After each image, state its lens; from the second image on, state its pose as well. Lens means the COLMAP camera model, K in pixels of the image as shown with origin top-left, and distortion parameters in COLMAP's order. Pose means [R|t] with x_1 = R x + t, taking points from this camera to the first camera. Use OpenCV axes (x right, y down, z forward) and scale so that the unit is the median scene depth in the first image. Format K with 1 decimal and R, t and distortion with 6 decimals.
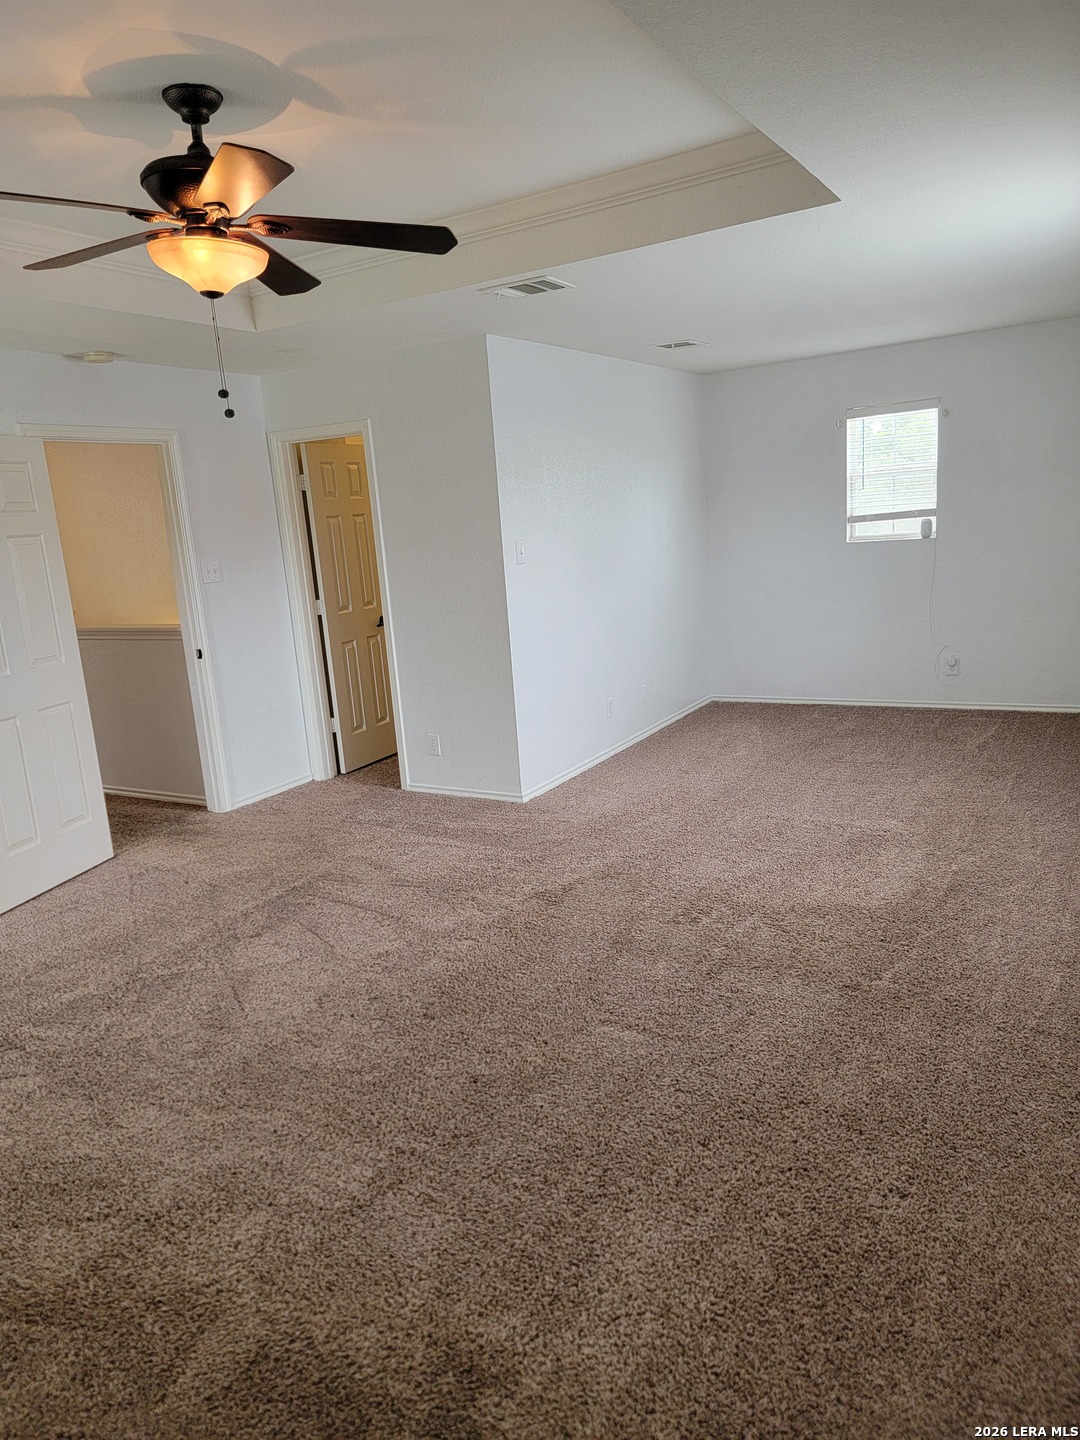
lens RADIAL K [[983.4, 0, 528.8], [0, 983.4, 744.0], [0, 0, 1]] dist [0.073239, -0.057398]
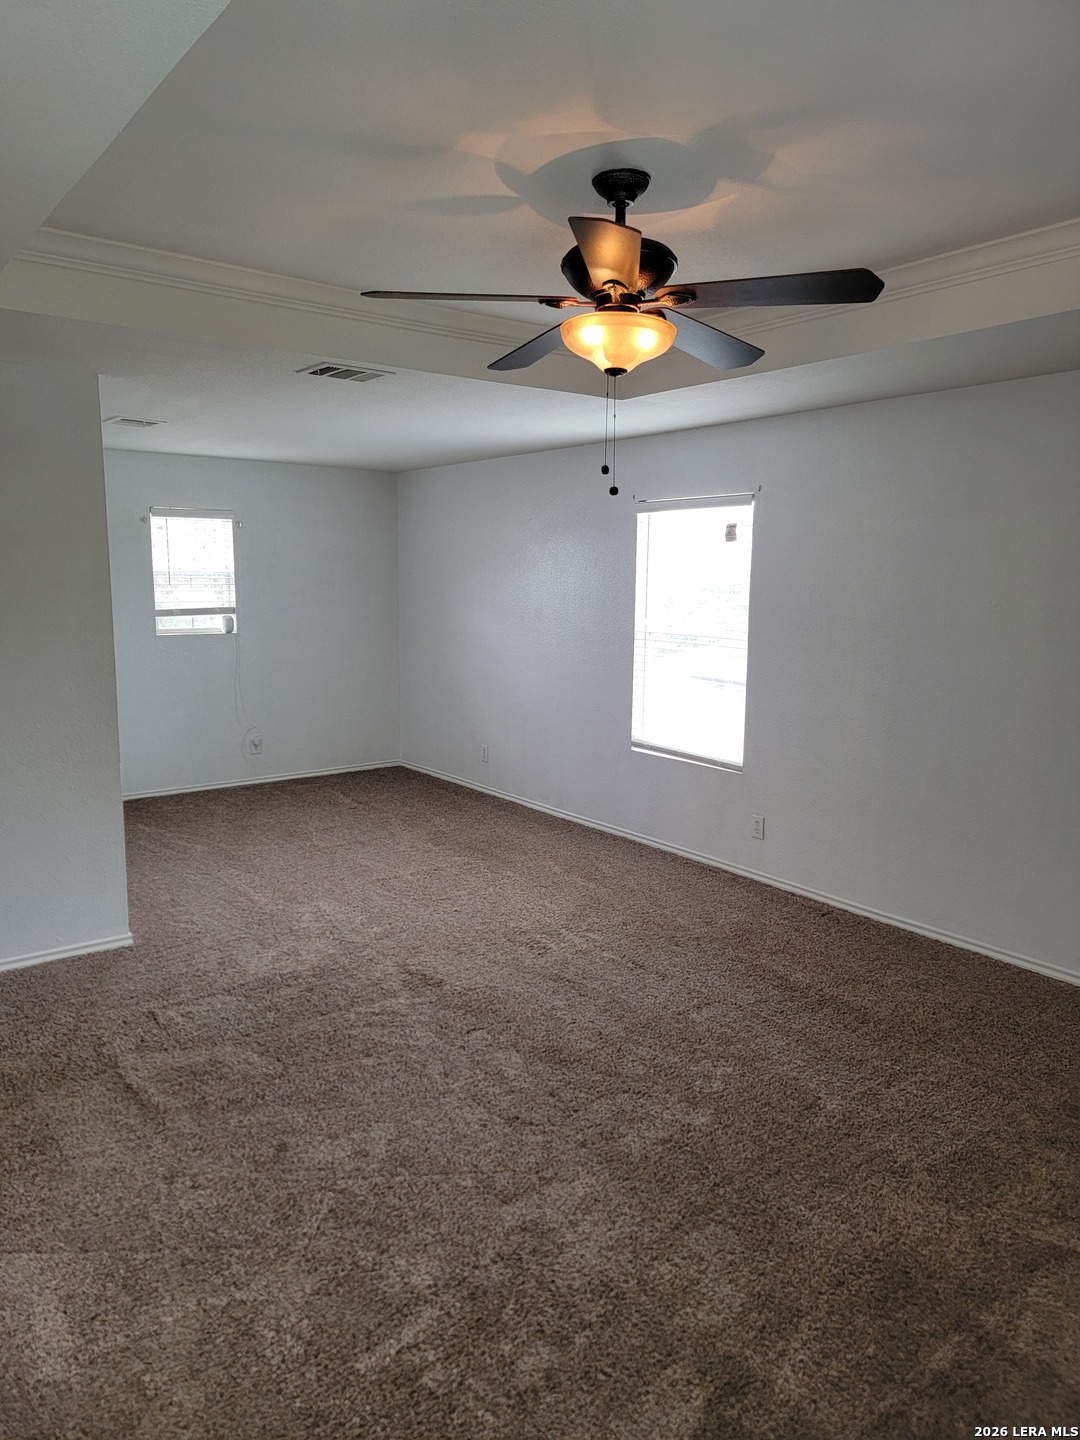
lens RADIAL K [[983.4, 0, 528.8], [0, 983.4, 744.0], [0, 0, 1]] dist [0.073239, -0.057398]
pose [[0.369091, -0.085160, 0.925483, -0.510130], [0.177645, 0.983898, 0.019688, -0.048816], [-0.912258, 0.157141, 0.378276, 0.303119]]
